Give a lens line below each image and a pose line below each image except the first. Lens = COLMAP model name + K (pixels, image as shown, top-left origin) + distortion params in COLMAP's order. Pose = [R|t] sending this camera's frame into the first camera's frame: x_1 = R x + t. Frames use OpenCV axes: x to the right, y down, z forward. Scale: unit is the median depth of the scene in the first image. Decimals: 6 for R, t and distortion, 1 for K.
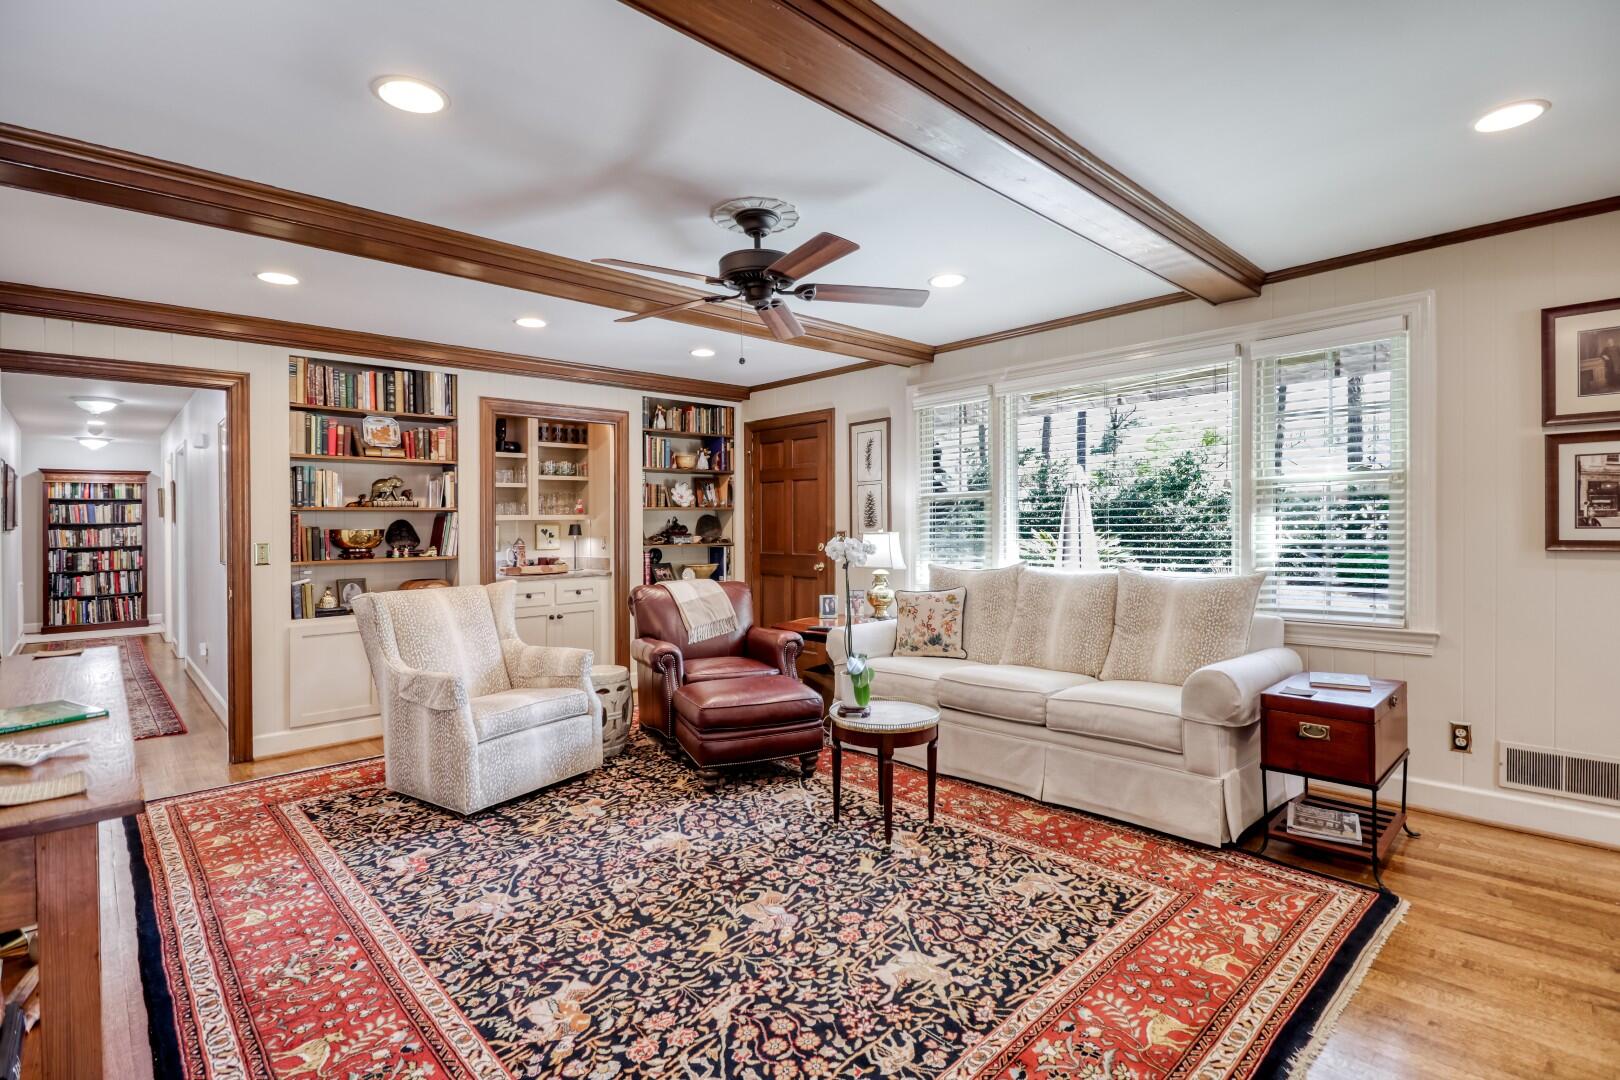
lens RADIAL K [[765.6, 0, 816.2], [0, 765.6, 527.8], [0, 0, 1]] dist [-0.002460, -0.000521]
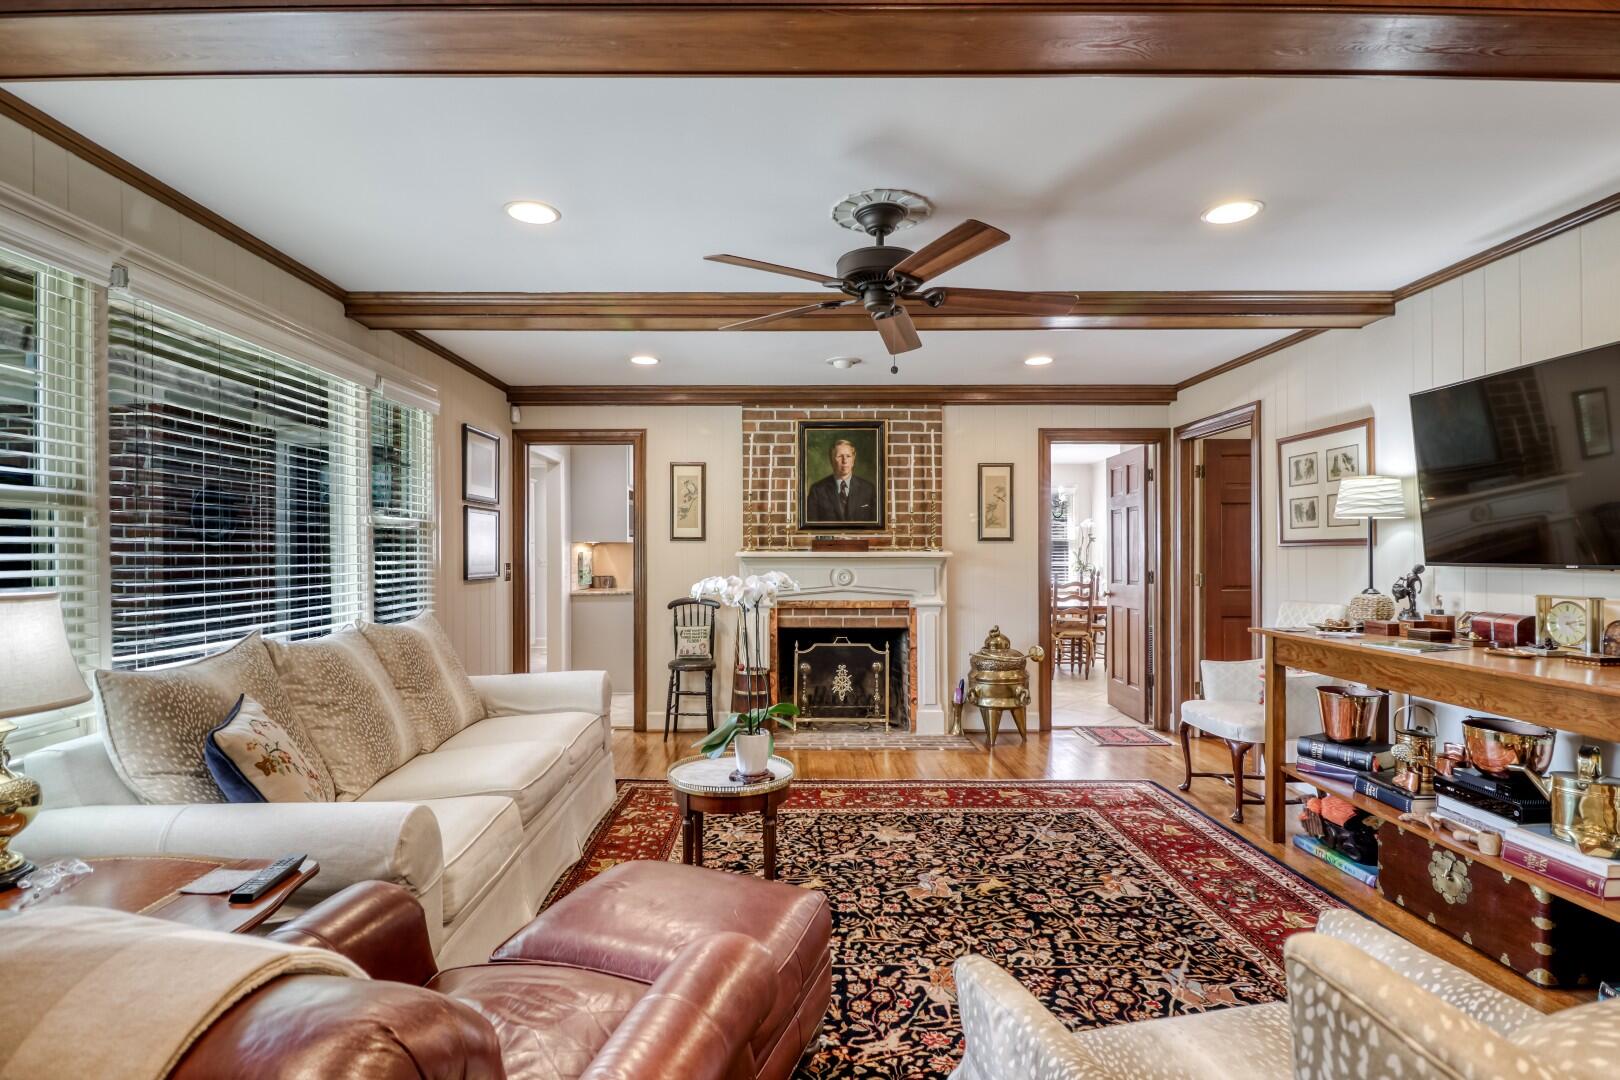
lens RADIAL K [[765.6, 0, 812.7], [0, 765.6, 549.2], [0, 0, 1]] dist [-0.002460, -0.000521]
pose [[-0.737184, 0.019129, 0.675422, -0.743126], [0.020563, 0.999771, -0.005872, -0.006922], [-0.675379, 0.009560, -0.737408, 2.028707]]
